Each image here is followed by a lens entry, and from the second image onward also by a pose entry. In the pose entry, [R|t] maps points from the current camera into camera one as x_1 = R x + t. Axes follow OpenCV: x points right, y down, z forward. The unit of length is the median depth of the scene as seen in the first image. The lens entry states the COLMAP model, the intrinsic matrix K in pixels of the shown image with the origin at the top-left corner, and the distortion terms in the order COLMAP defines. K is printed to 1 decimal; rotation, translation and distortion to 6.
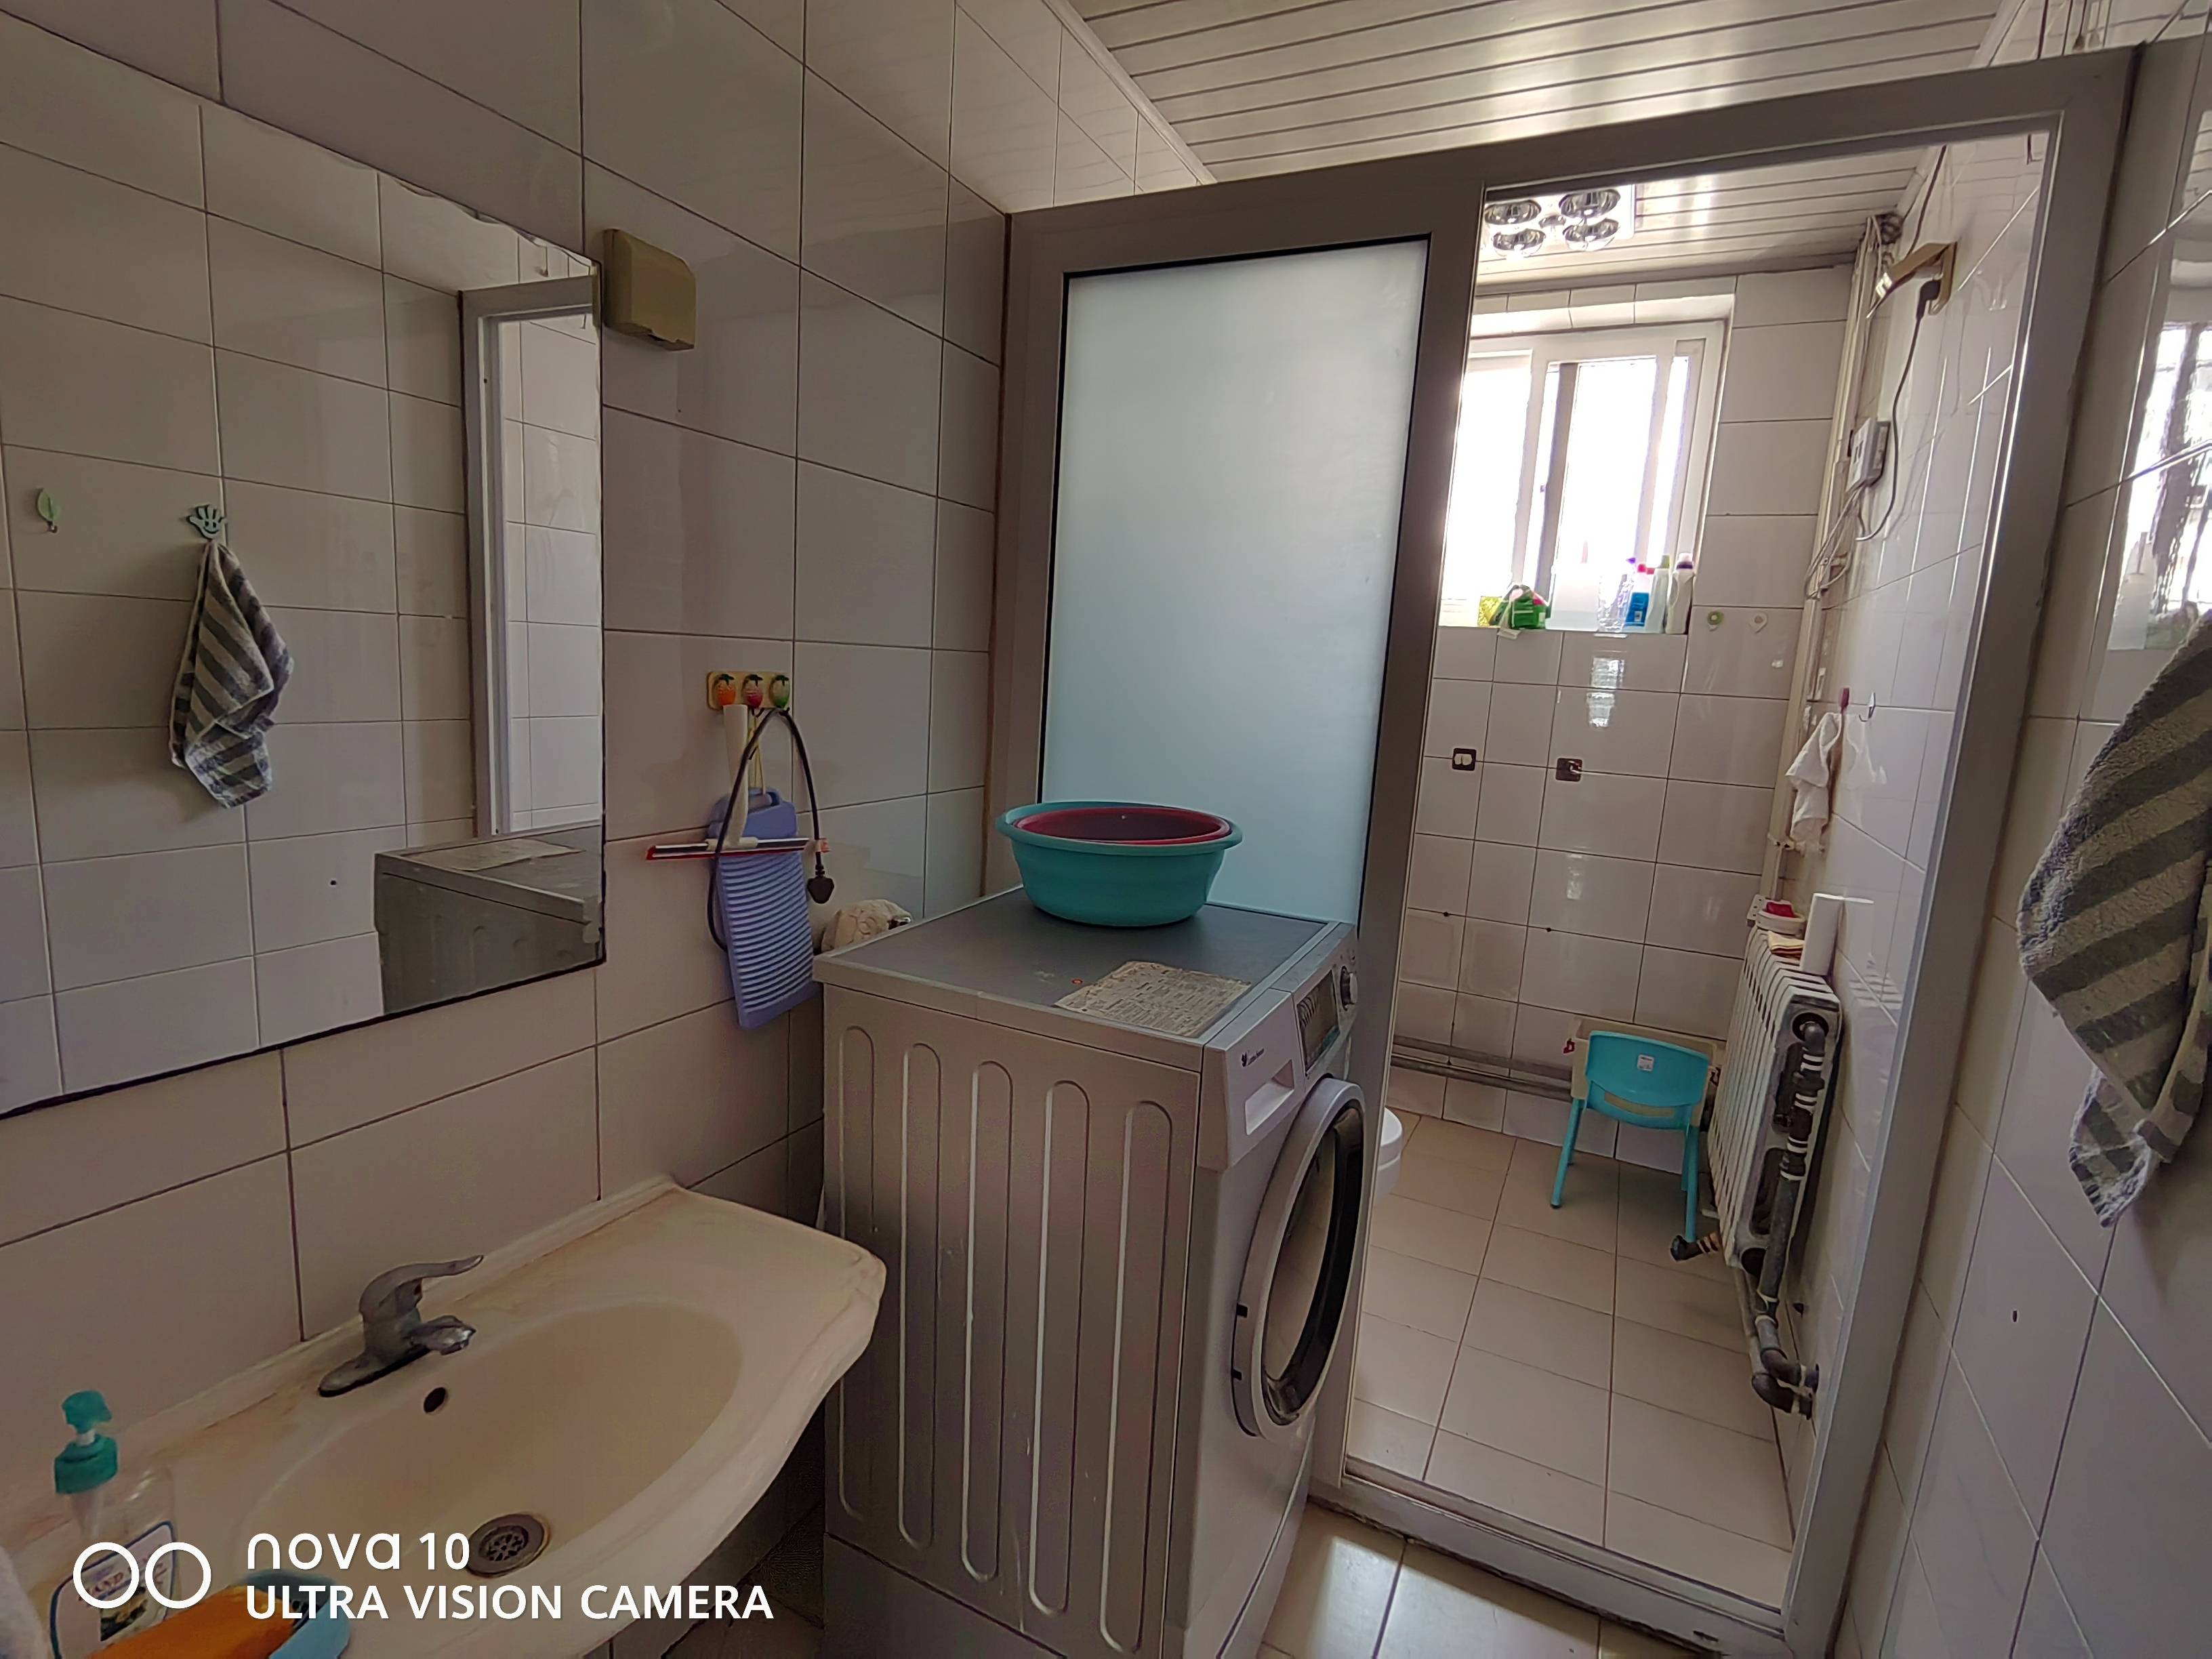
lens RADIAL K [[1068.4, 0, 1106.0], [0, 1068.4, 829.5], [0, 0, 1]] dist [-0.000167, -0.000083]
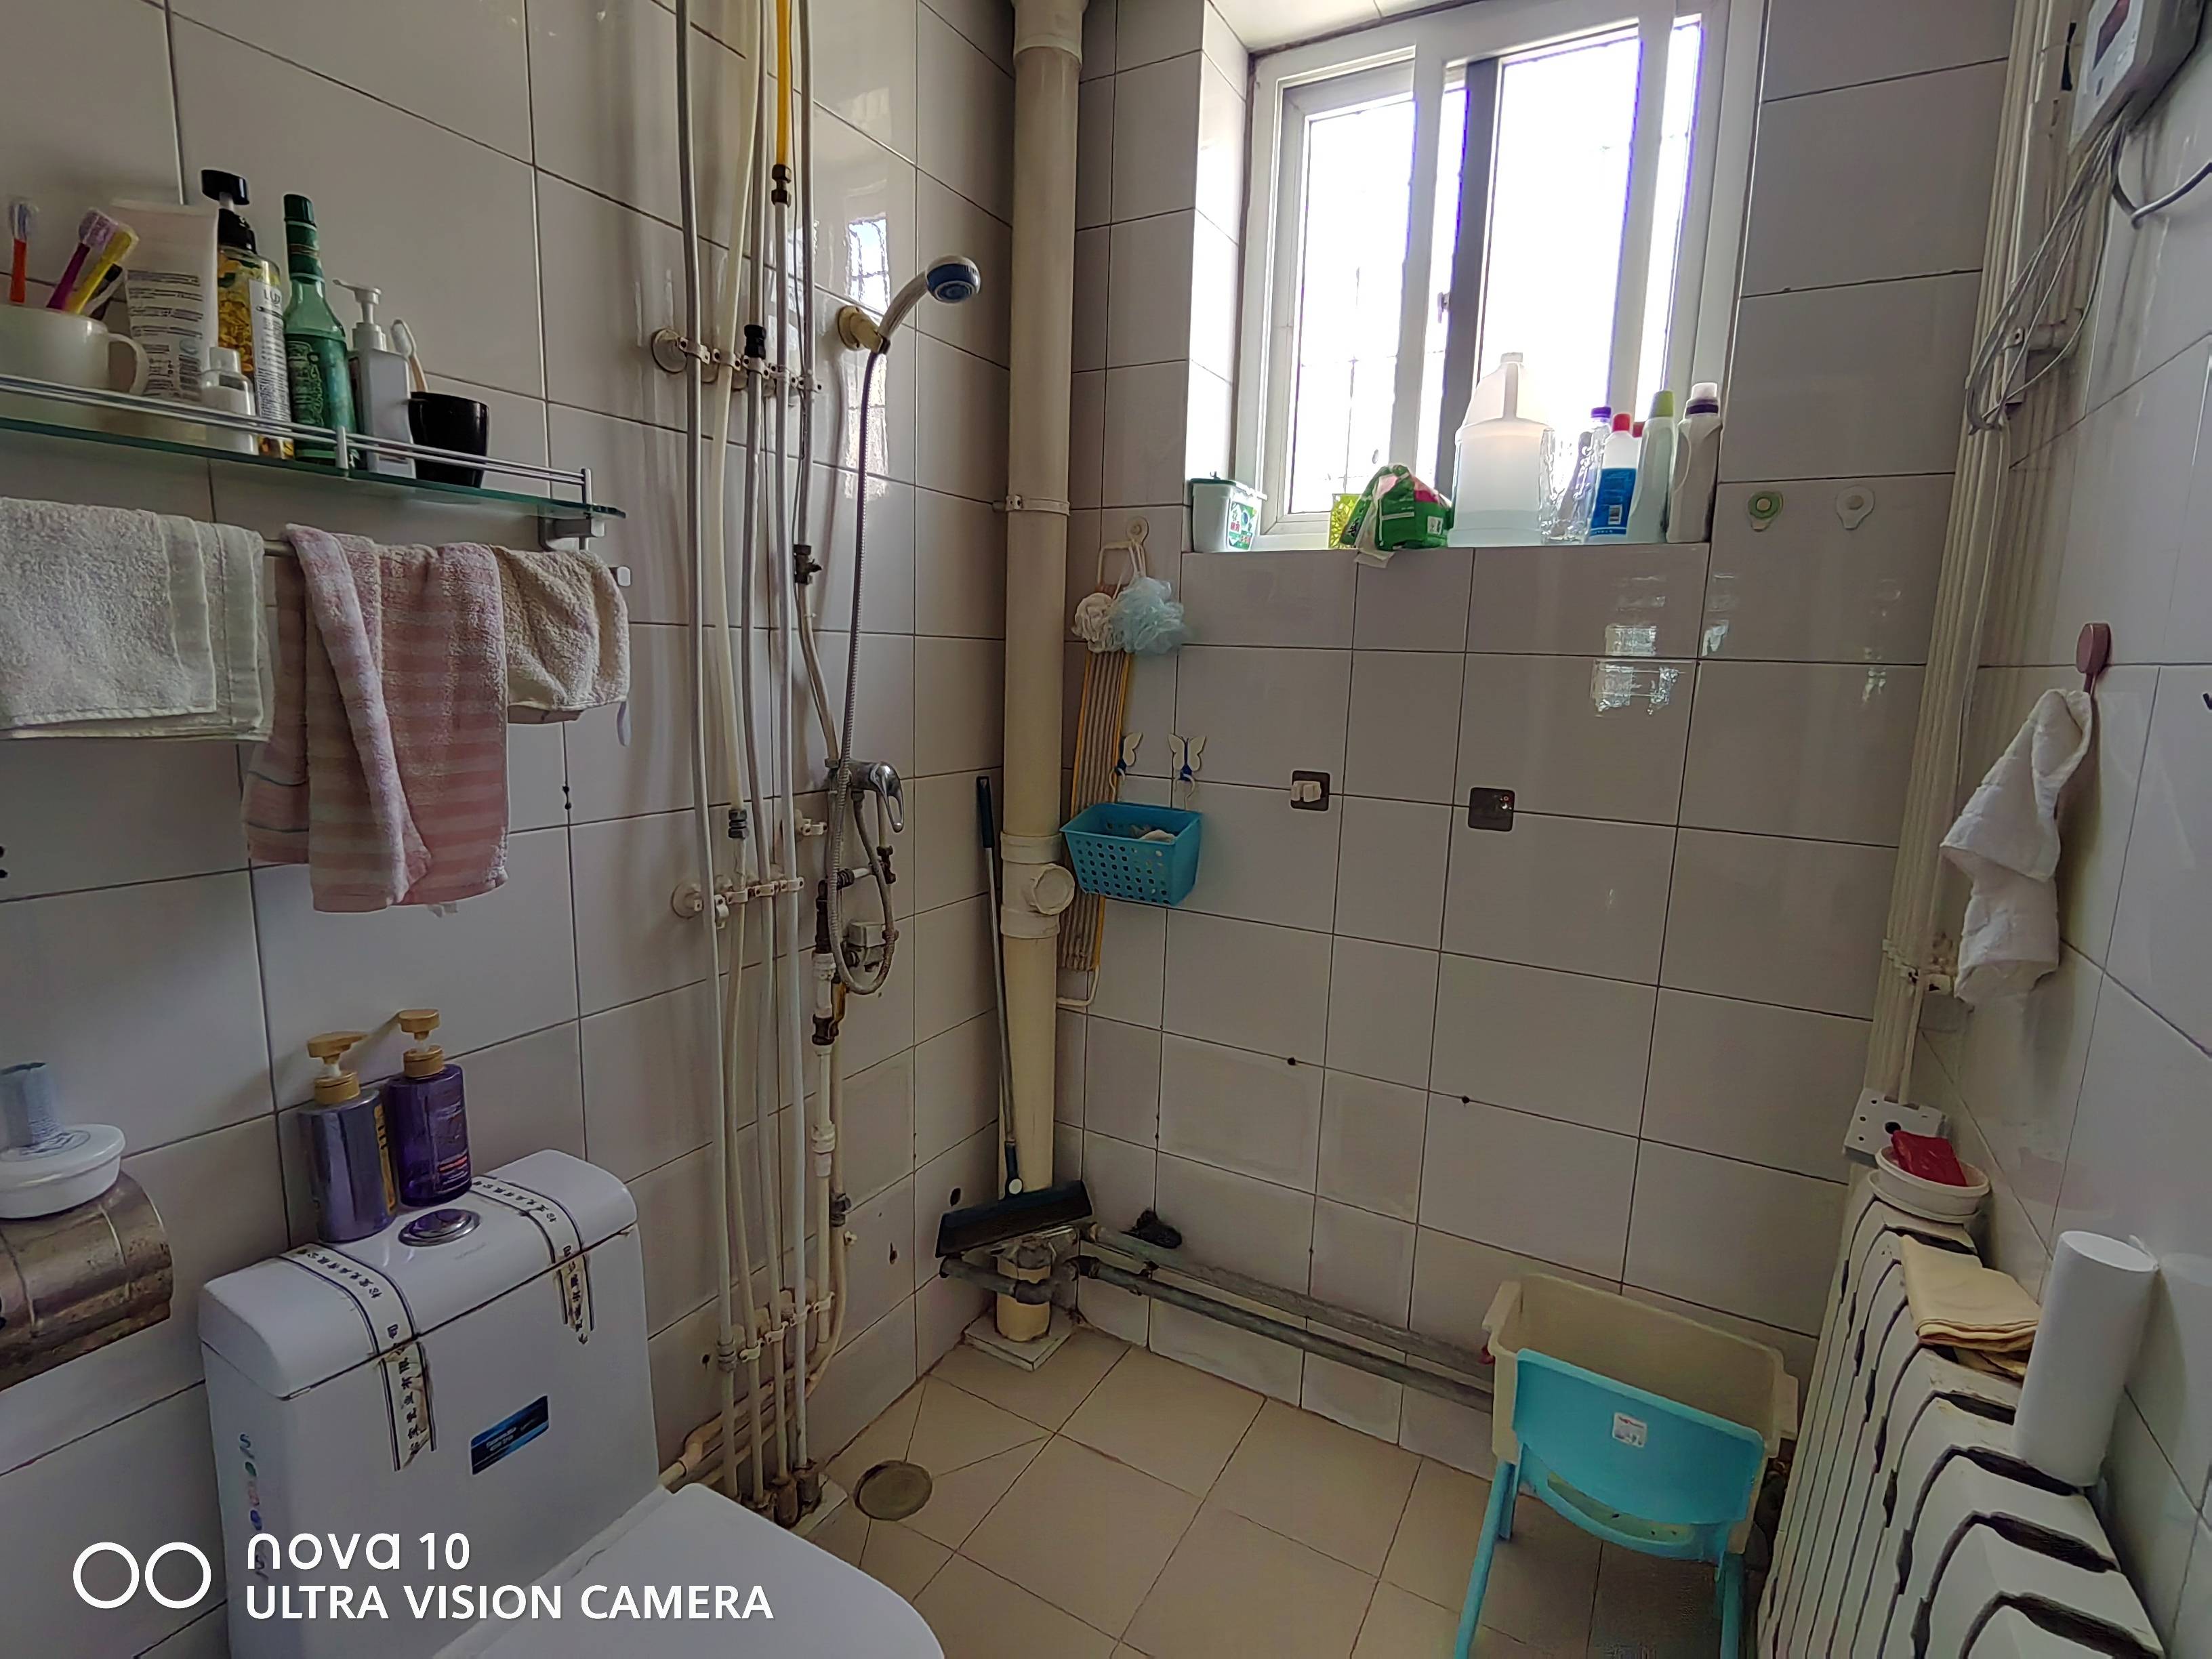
lens RADIAL K [[1066.8, 0, 1106.0], [0, 1066.8, 829.5], [0, 0, 1]] dist [0.015285, -0.020830]
pose [[0.998508, -0.016467, -0.052055, 0.277413], [0.016453, 0.999864, -0.000696, -0.050234], [0.052060, -0.000162, 0.998644, 0.470268]]
